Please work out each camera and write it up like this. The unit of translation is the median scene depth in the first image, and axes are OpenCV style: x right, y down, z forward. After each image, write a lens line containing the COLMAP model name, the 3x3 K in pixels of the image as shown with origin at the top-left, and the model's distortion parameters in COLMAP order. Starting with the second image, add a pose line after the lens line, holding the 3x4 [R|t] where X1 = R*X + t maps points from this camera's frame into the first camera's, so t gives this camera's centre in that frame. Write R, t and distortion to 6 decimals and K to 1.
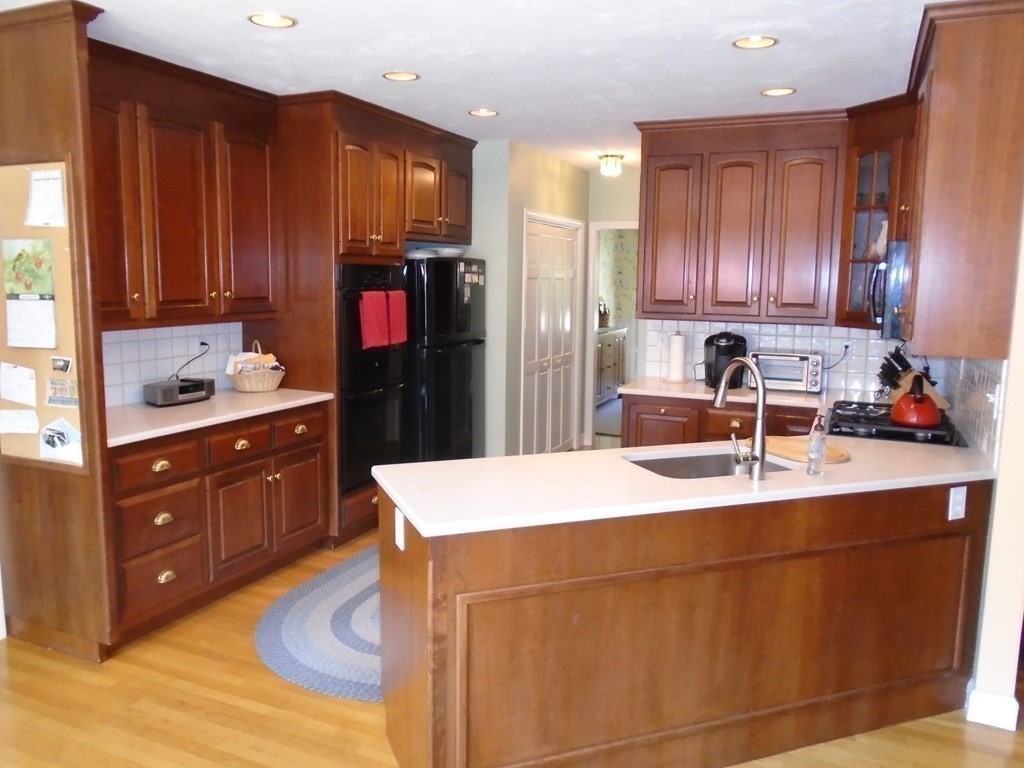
lens RADIAL K [[777.4, 0, 511.5], [0, 777.4, 393.4], [0, 0, 1]] dist [-0.050566, -0.001463]
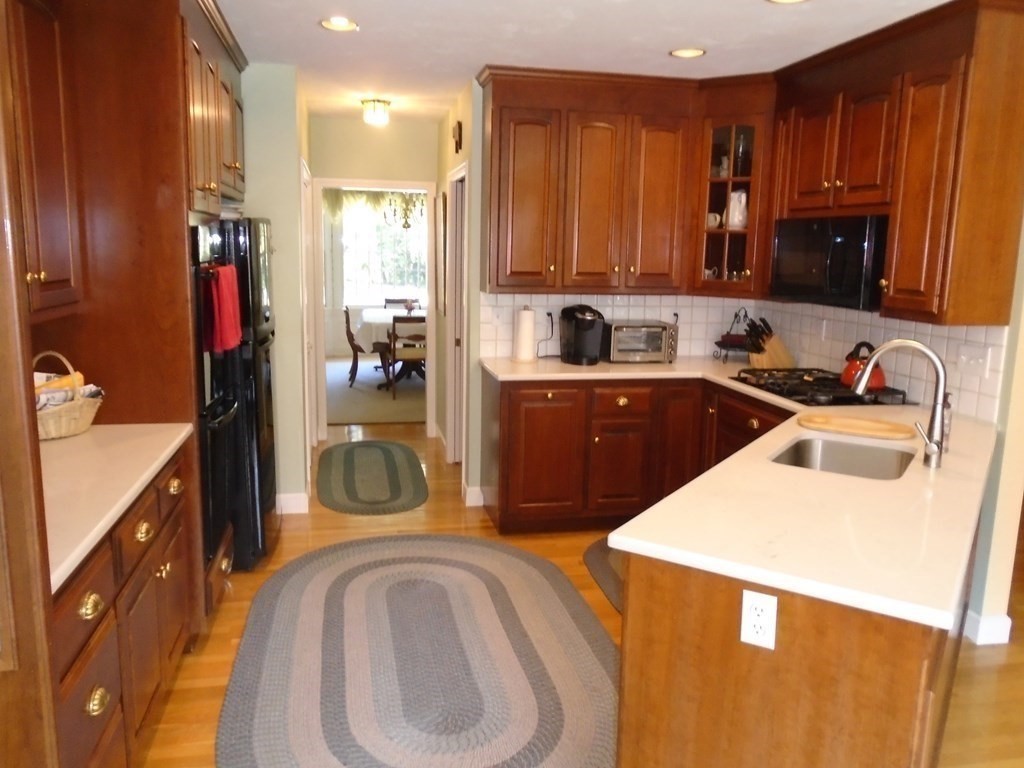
lens RADIAL K [[792.4, 0, 512.0], [0, 792.4, 384.0], [0, 0, 1]] dist [-0.005112, 0.000486]
pose [[0.809258, -0.097216, 0.579353, -0.374848], [0.076041, 0.995250, 0.060788, -0.050840], [-0.582511, -0.005139, 0.812807, 0.276402]]
